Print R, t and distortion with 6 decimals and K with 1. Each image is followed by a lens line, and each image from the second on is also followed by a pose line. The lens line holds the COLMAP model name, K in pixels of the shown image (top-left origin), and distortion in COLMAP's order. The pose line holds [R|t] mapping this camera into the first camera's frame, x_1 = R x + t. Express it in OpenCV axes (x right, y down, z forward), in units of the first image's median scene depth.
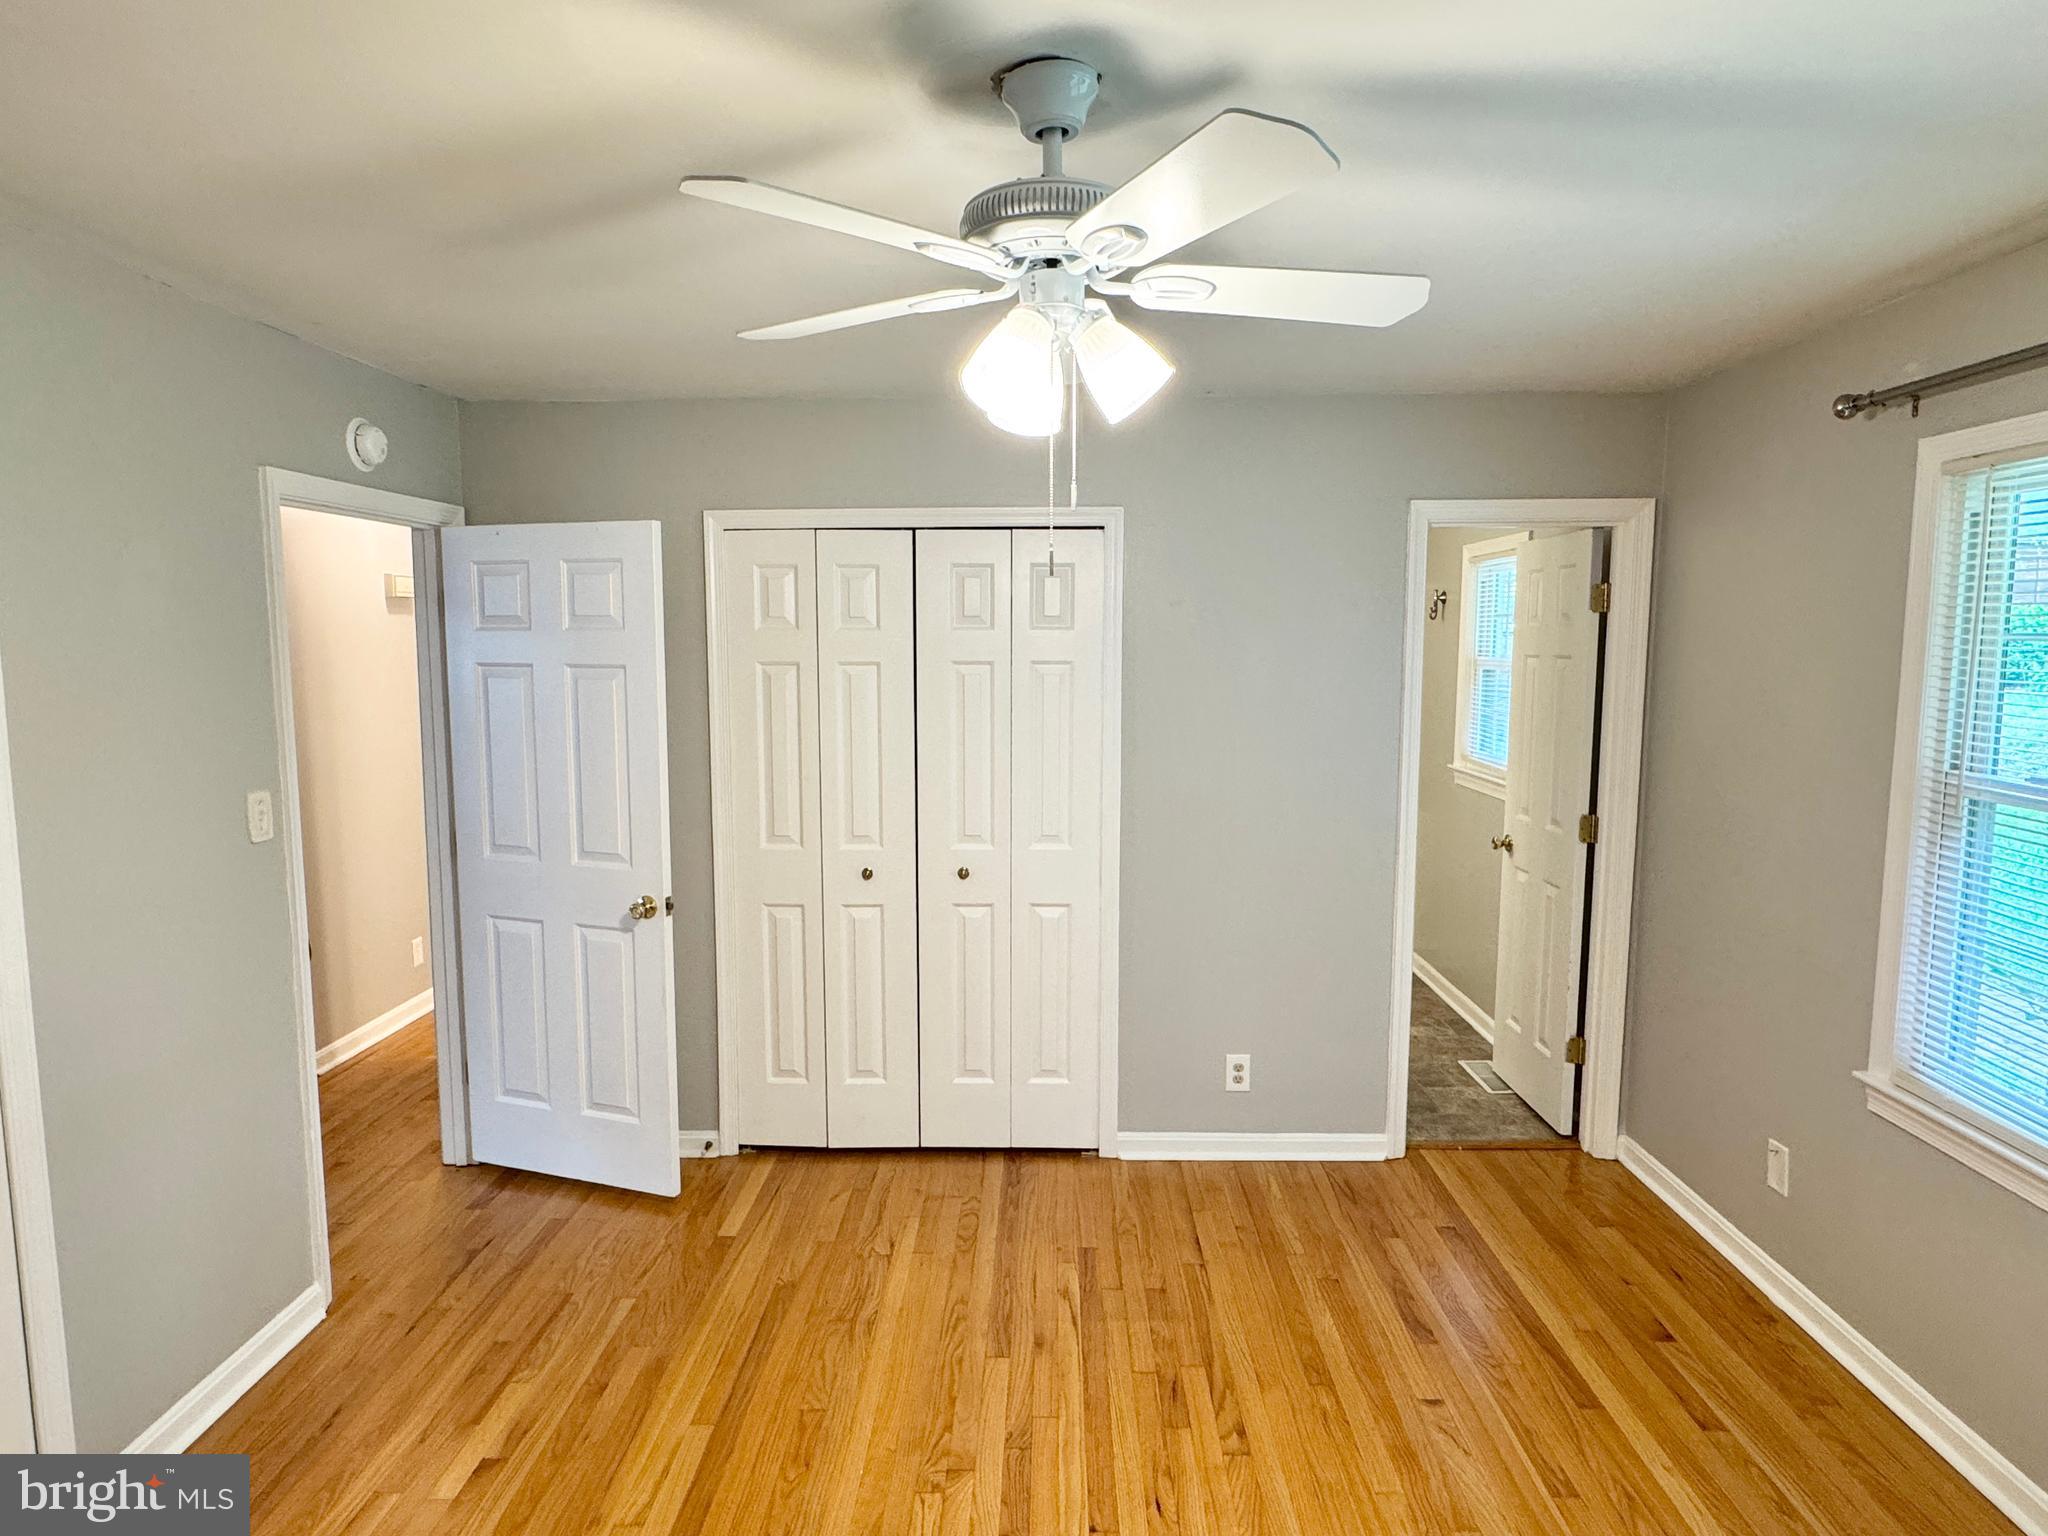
lens RADIAL K [[1152.7, 0, 1017.2], [0, 1152.7, 774.6], [0, 0, 1]] dist [0.004998, 0.002106]
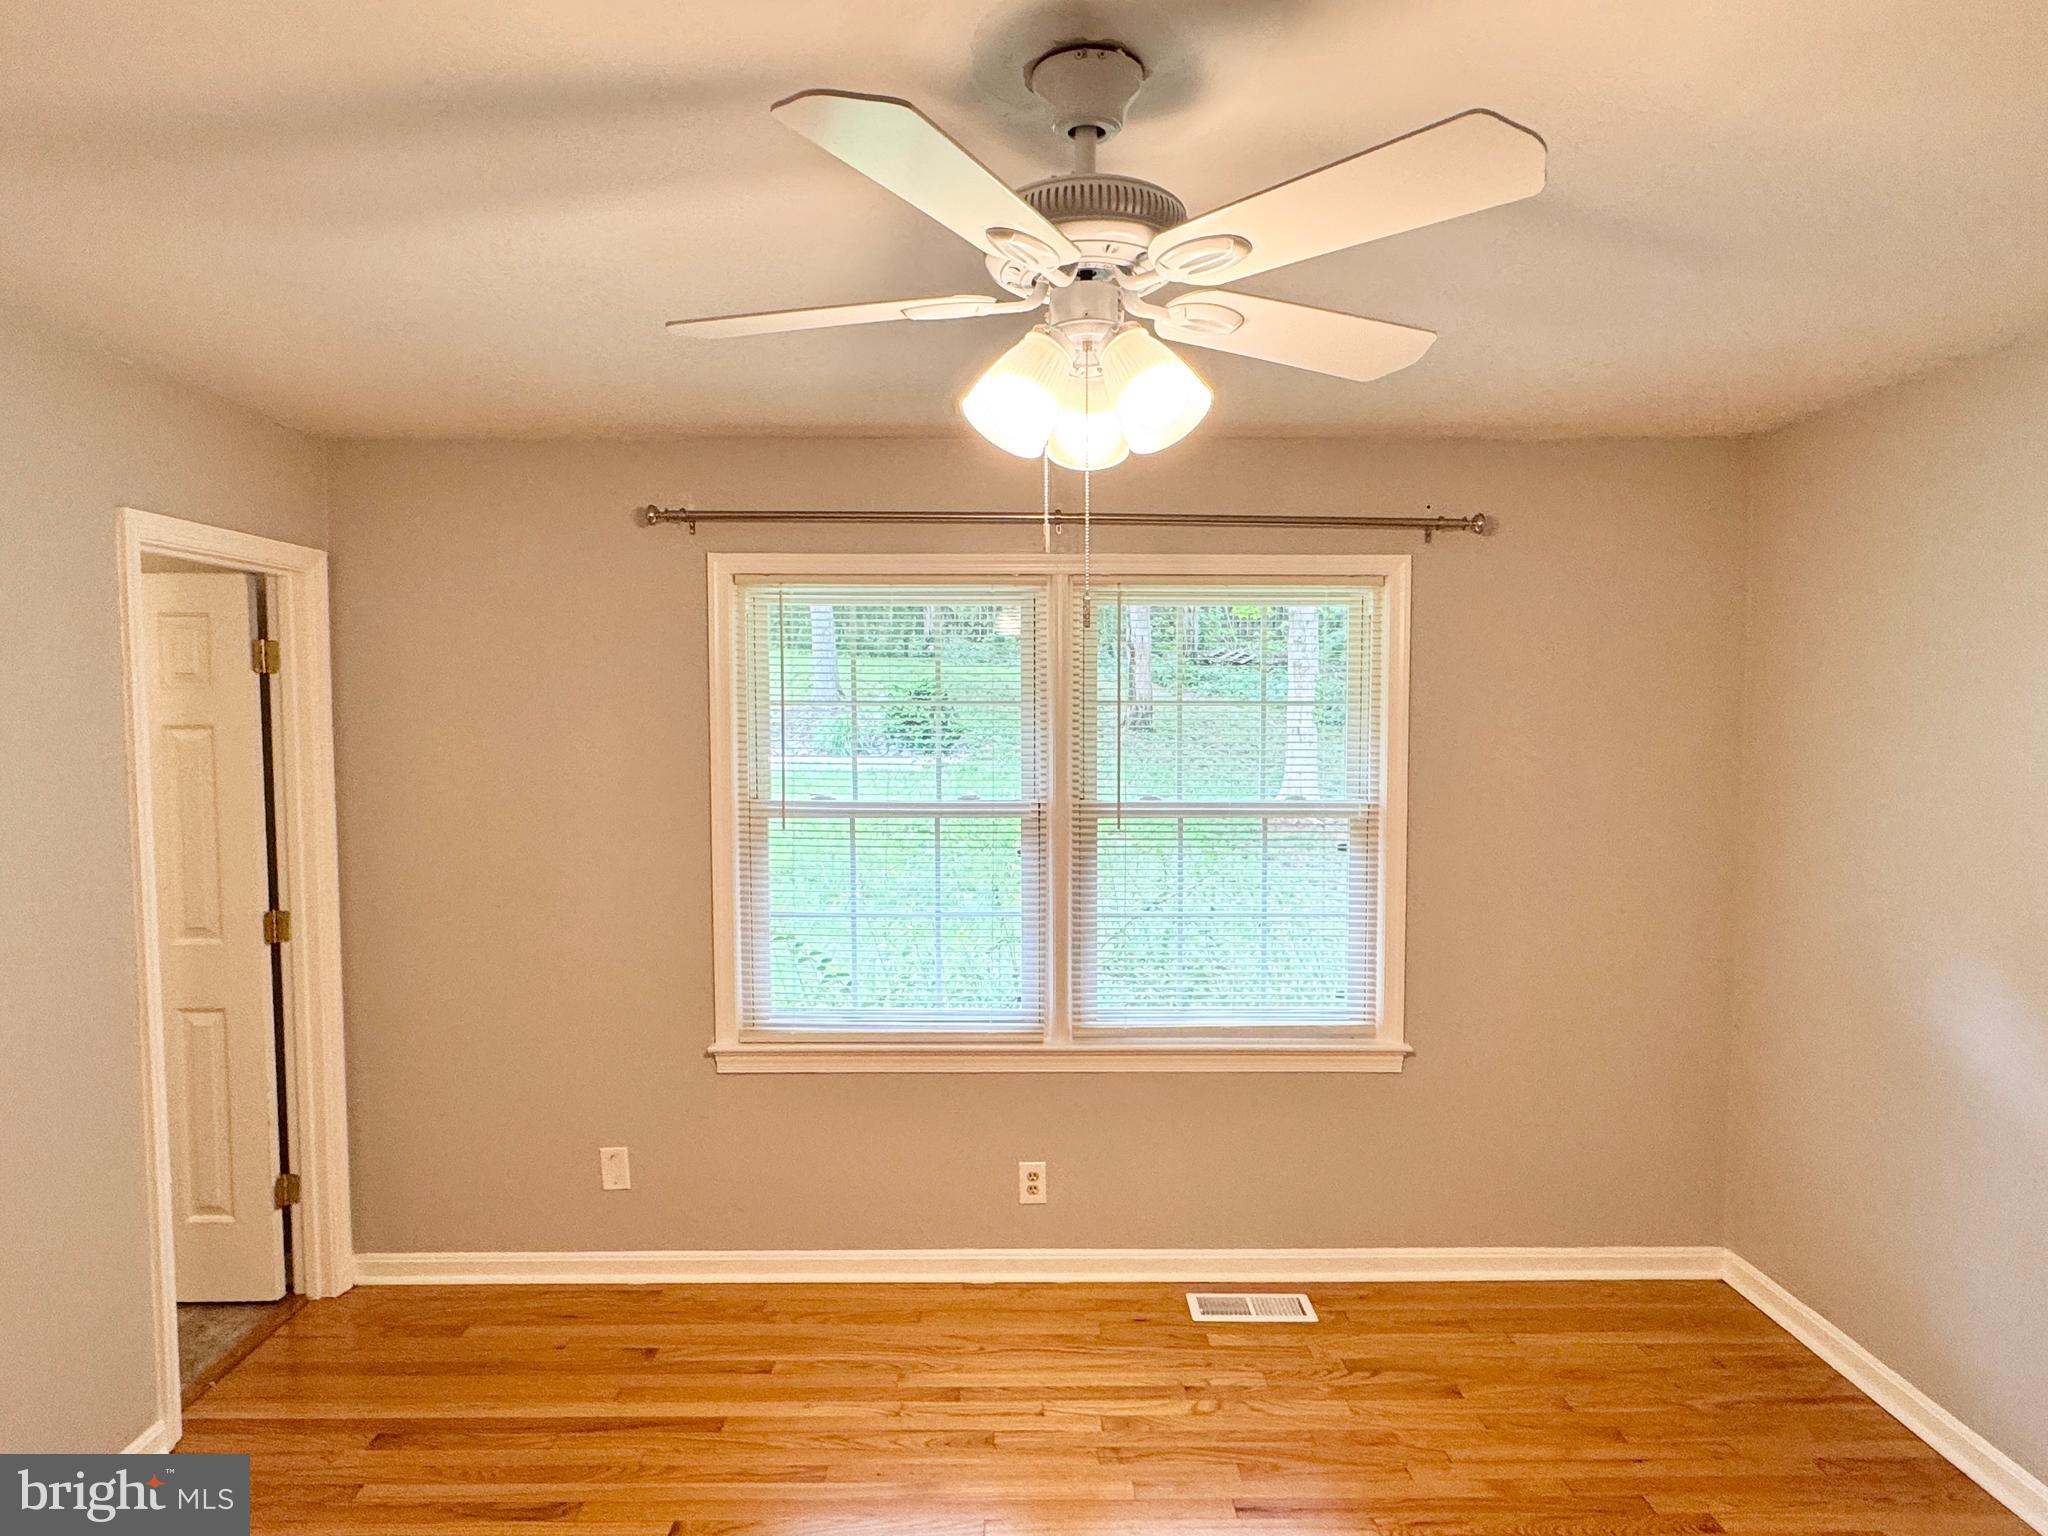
lens RADIAL K [[1152.7, 0, 1017.2], [0, 1152.7, 774.6], [0, 0, 1]] dist [0.004998, 0.002106]
pose [[-0.028823, -0.057756, 0.997915, -0.386139], [0.117522, 0.991210, 0.060762, -0.054854], [-0.992652, 0.119028, -0.021782, 0.494868]]
